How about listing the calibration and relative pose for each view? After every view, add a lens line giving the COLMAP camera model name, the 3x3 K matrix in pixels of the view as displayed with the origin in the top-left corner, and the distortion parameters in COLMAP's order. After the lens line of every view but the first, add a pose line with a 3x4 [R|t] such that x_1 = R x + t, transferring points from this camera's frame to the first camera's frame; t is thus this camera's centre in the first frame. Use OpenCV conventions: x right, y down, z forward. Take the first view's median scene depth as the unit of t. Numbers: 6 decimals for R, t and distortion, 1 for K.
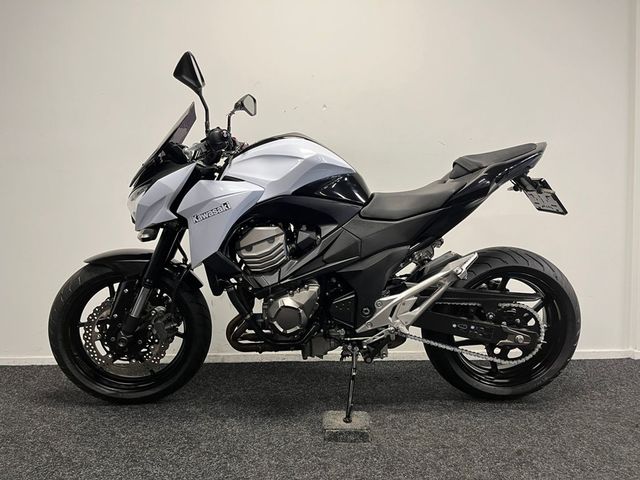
lens RADIAL K [[487.5, 0, 320.0], [0, 487.5, 240.0], [0, 0, 1]] dist [0.069562, -0.088233]
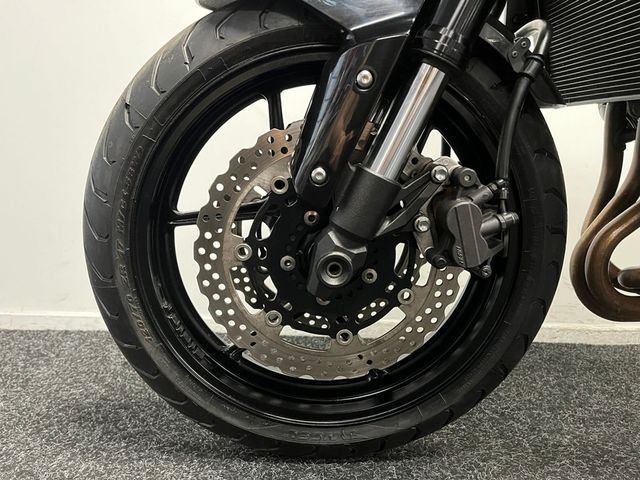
lens RADIAL K [[487.5, 0, 320.0], [0, 487.5, 240.0], [0, 0, 1]] dist [0.069562, -0.088233]
pose [[0.998528, 0.028735, -0.046007, -0.400599], [-0.026036, 0.997964, 0.058221, 0.174803], [0.047586, -0.056938, 0.997243, 0.722473]]
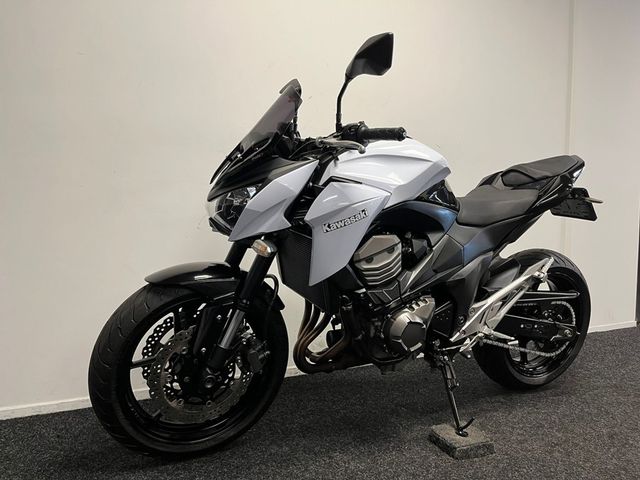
lens RADIAL K [[487.5, 0, 320.0], [0, 487.5, 240.0], [0, 0, 1]] dist [0.069562, -0.088233]
pose [[0.919202, -0.015779, 0.393471, -0.548609], [0.005824, 0.999632, 0.026481, -0.040930], [-0.393744, -0.022050, 0.918956, 0.211495]]
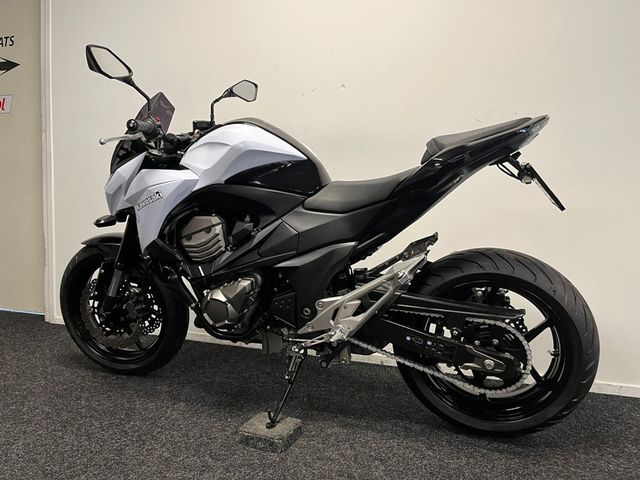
lens RADIAL K [[487.5, 0, 320.0], [0, 487.5, 240.0], [0, 0, 1]] dist [0.069562, -0.088233]
pose [[0.930496, 0.044577, -0.363579, 0.443018], [-0.033032, 0.998735, 0.037913, -0.023157], [0.364809, -0.023268, 0.930792, 0.162492]]
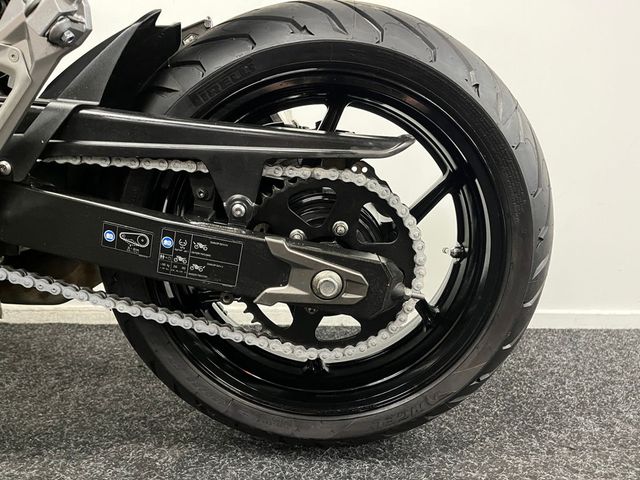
lens RADIAL K [[487.5, 0, 320.0], [0, 487.5, 240.0], [0, 0, 1]] dist [0.069562, -0.088233]
pose [[0.999186, 0.017412, -0.036383, 0.421830], [-0.013421, 0.994146, 0.107204, 0.147084], [0.038037, -0.106628, 0.993571, 0.728029]]
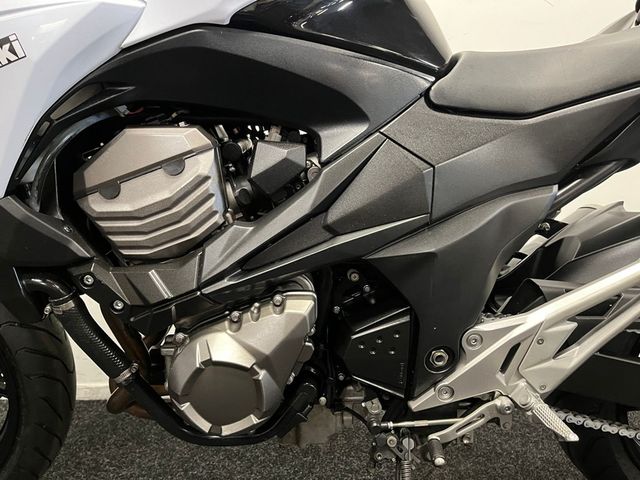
lens RADIAL K [[487.5, 0, 320.0], [0, 487.5, 240.0], [0, 0, 1]] dist [0.069562, -0.088233]
pose [[0.999965, 0.002657, -0.007958, 0.004313], [-0.001968, 0.996357, 0.085257, 0.021072], [0.008156, -0.085238, 0.996327, 0.623788]]
